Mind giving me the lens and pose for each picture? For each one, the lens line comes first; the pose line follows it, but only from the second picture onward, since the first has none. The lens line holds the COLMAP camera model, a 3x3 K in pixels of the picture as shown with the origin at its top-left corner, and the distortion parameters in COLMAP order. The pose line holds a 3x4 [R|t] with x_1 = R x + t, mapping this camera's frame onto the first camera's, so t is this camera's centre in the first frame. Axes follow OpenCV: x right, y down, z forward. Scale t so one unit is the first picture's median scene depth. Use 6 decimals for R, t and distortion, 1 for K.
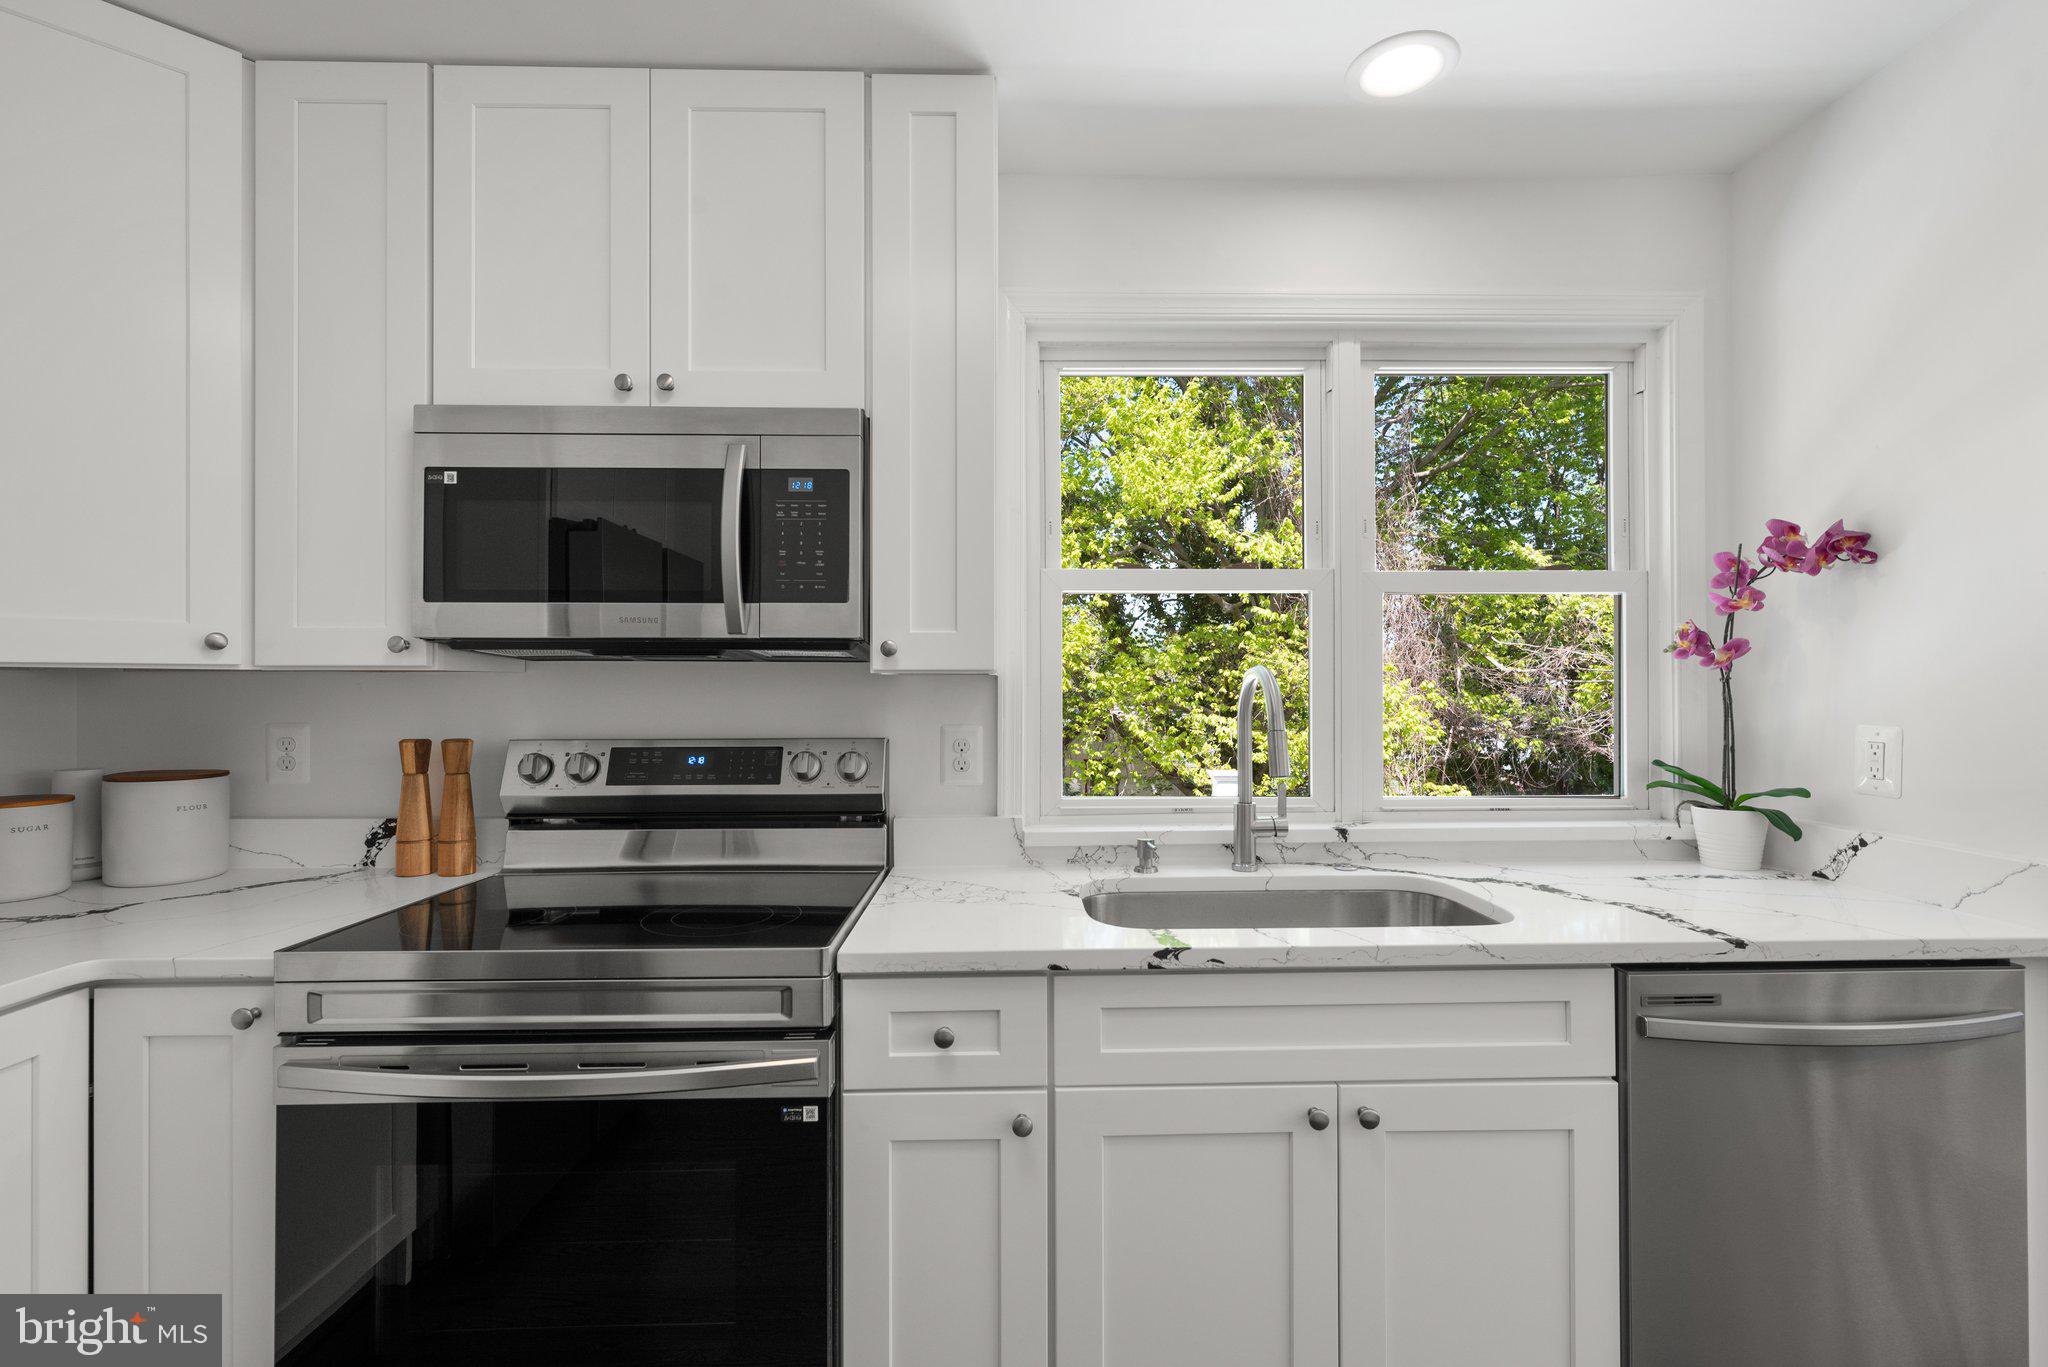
lens RADIAL K [[911.3, 0, 1033.5], [0, 911.3, 681.6], [0, 0, 1]] dist [0.000698, 0.001200]
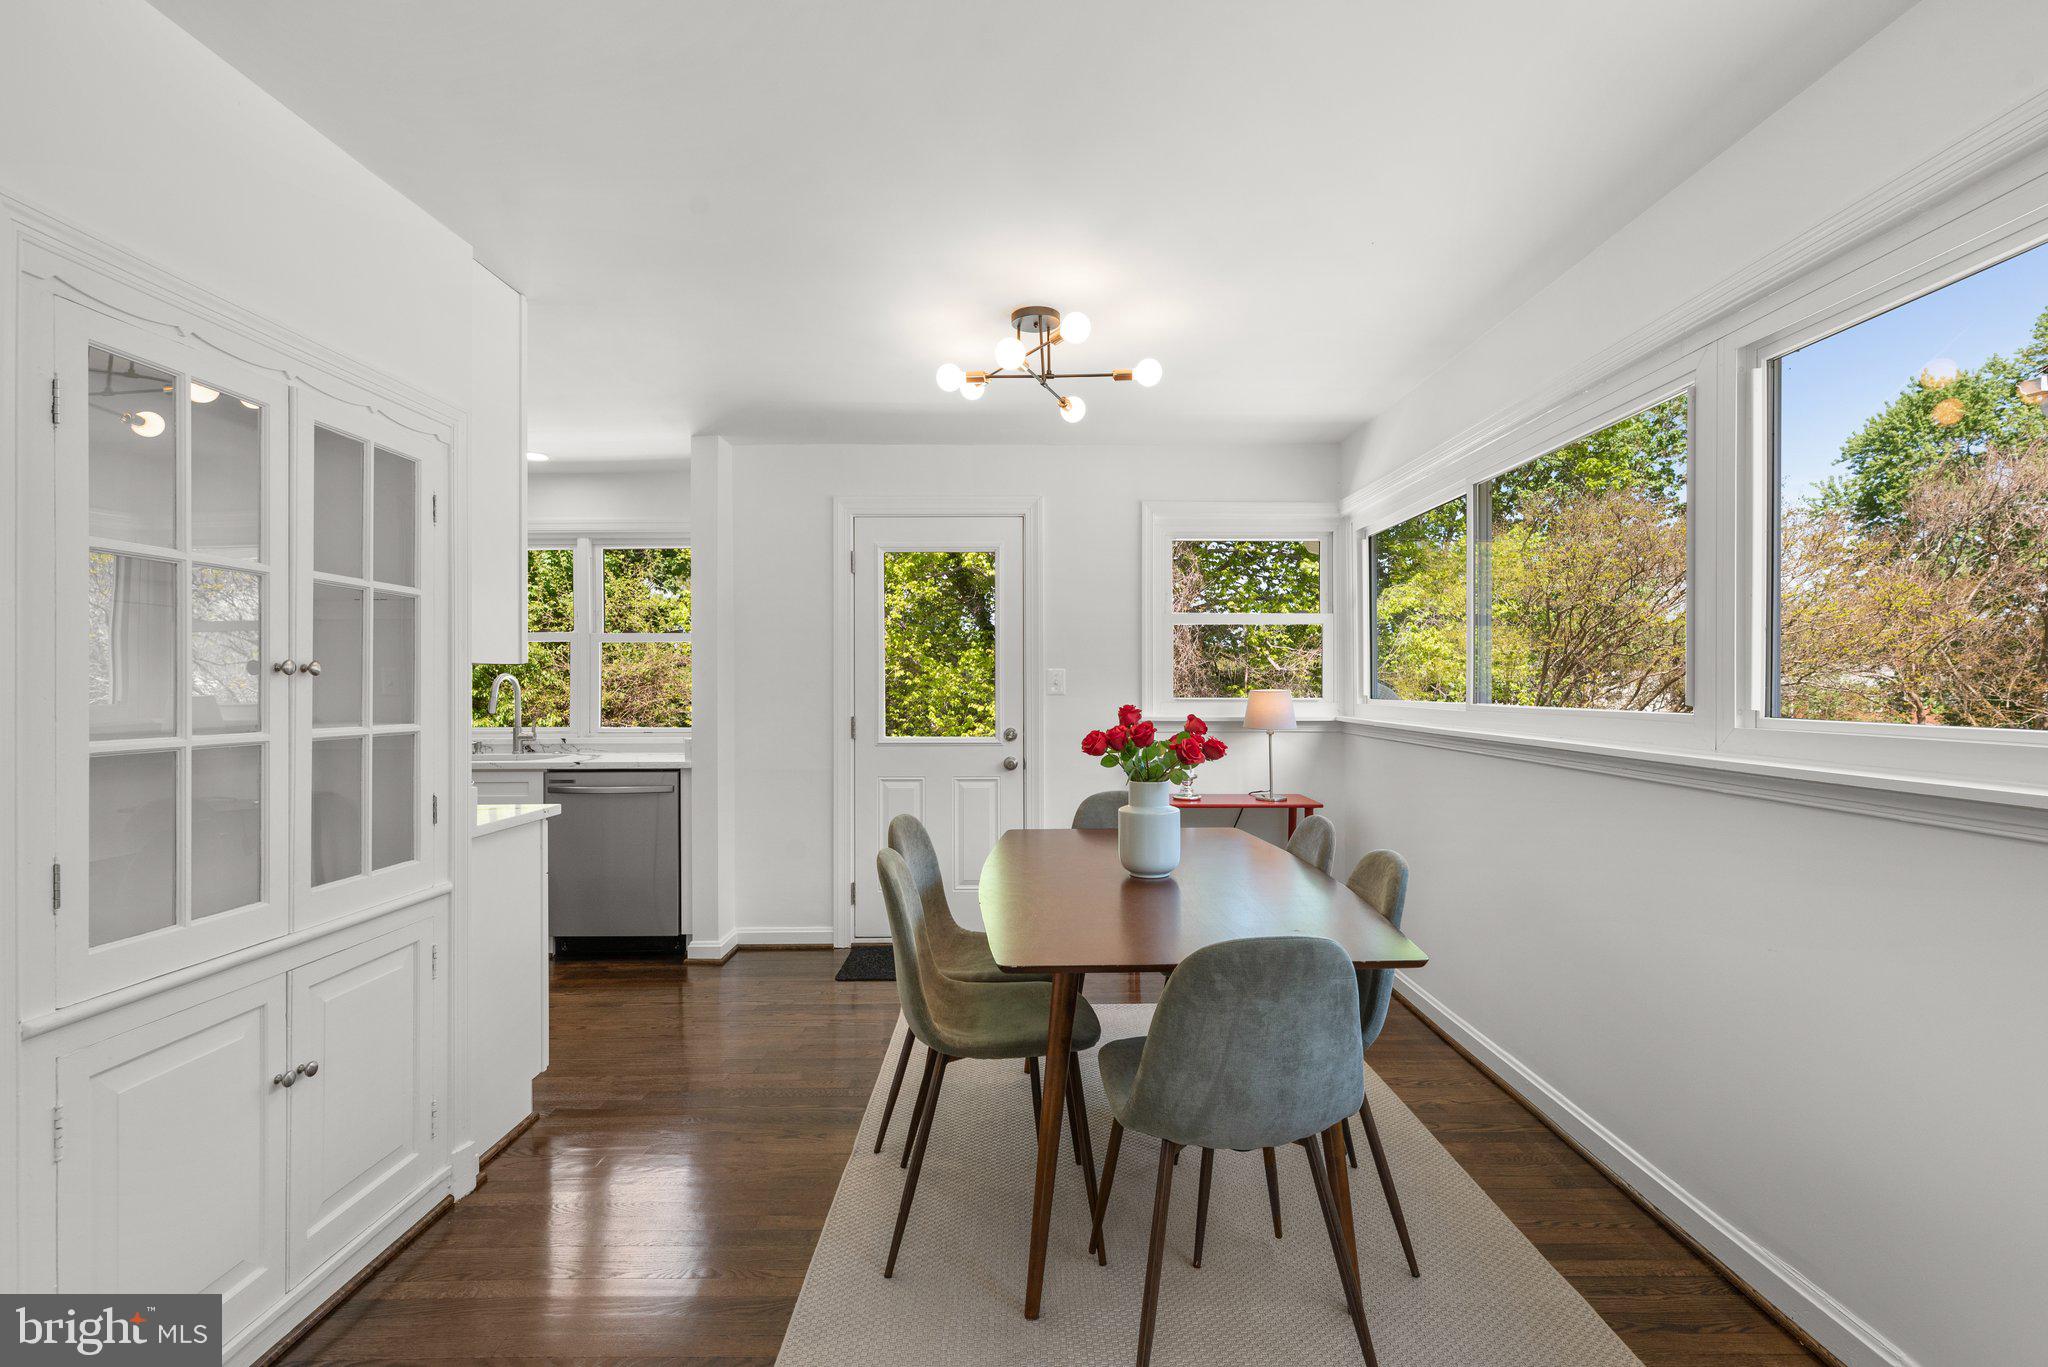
lens RADIAL K [[911.3, 0, 1066.7], [0, 911.3, 677.7], [0, 0, 1]] dist [0.000698, 0.001200]
pose [[0.999892, -0.002695, 0.014432, 2.027104], [0.002694, 0.999996, 0.000043, -0.000783], [-0.014432, -0.000004, 0.999896, -1.821918]]
